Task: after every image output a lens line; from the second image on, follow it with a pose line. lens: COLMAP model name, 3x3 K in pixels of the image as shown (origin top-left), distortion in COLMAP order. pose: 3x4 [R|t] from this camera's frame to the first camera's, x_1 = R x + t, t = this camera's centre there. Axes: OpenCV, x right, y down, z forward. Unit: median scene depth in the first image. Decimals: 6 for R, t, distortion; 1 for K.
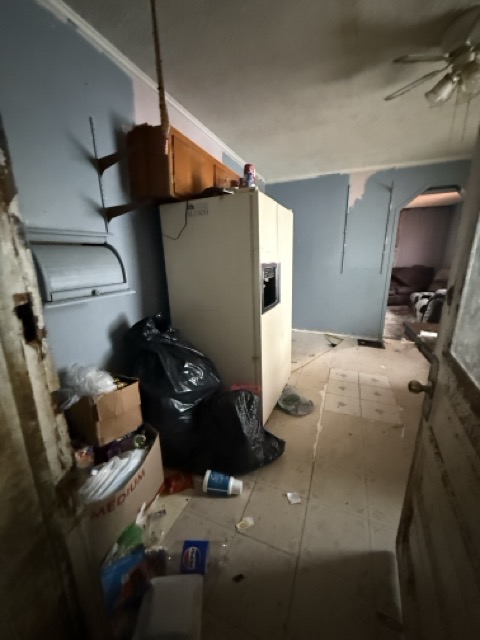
lens RADIAL K [[254.3, 0, 240.0], [0, 254.3, 320.0], [0, 0, 1]] dist [-0.003021, -0.000423]
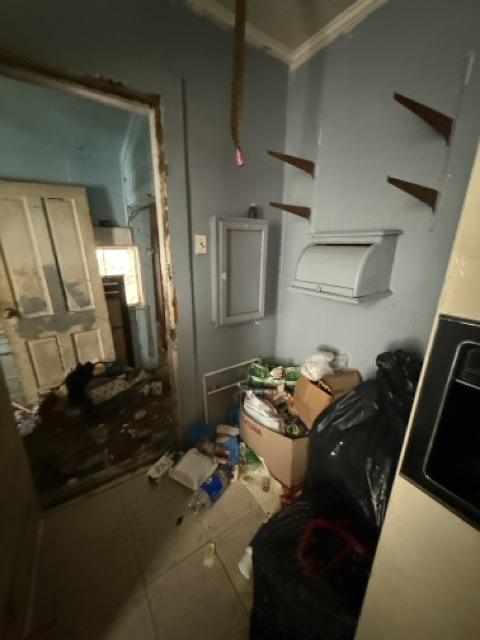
lens RADIAL K [[254.3, 0, 240.0], [0, 254.3, 320.0], [0, 0, 1]] dist [-0.003021, -0.000423]
pose [[-0.542603, 0.238209, -0.805505, 0.293620], [-0.225691, 0.882341, 0.412961, -0.200191], [0.809102, 0.405869, -0.424999, 0.678513]]
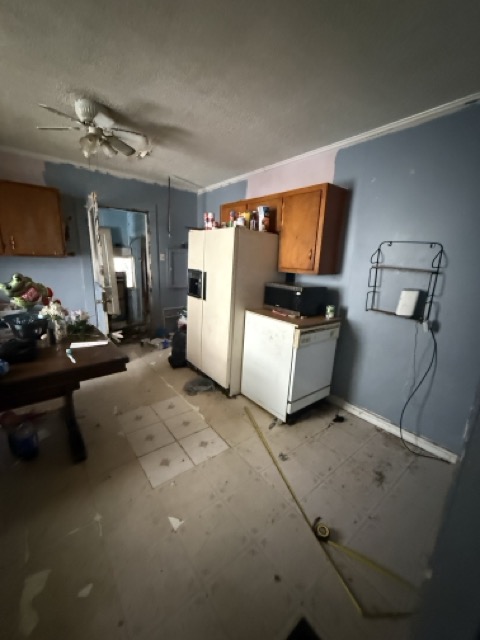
lens RADIAL K [[254.8, 0, 242.5], [0, 254.8, 319.2], [0, 0, 1]] dist [-0.000001, 0.000001]
pose [[-0.479148, 0.188405, -0.857275, 1.188835], [-0.263704, 0.900670, 0.345331, -0.473267], [0.837184, 0.391532, -0.381871, 1.636699]]
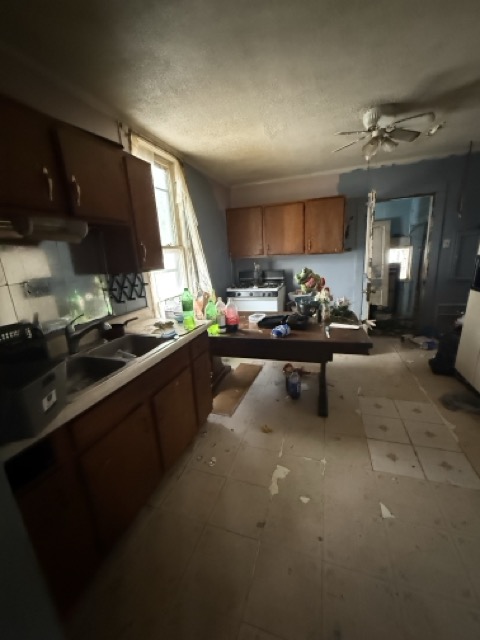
lens RADIAL K [[254.3, 0, 240.0], [0, 254.3, 320.0], [0, 0, 1]] dist [-0.003021, -0.000423]
pose [[-0.995197, 0.081992, -0.053474, 1.178887], [0.045119, 0.869002, 0.492747, -0.502682], [0.086870, 0.487968, -0.868528, 1.740347]]
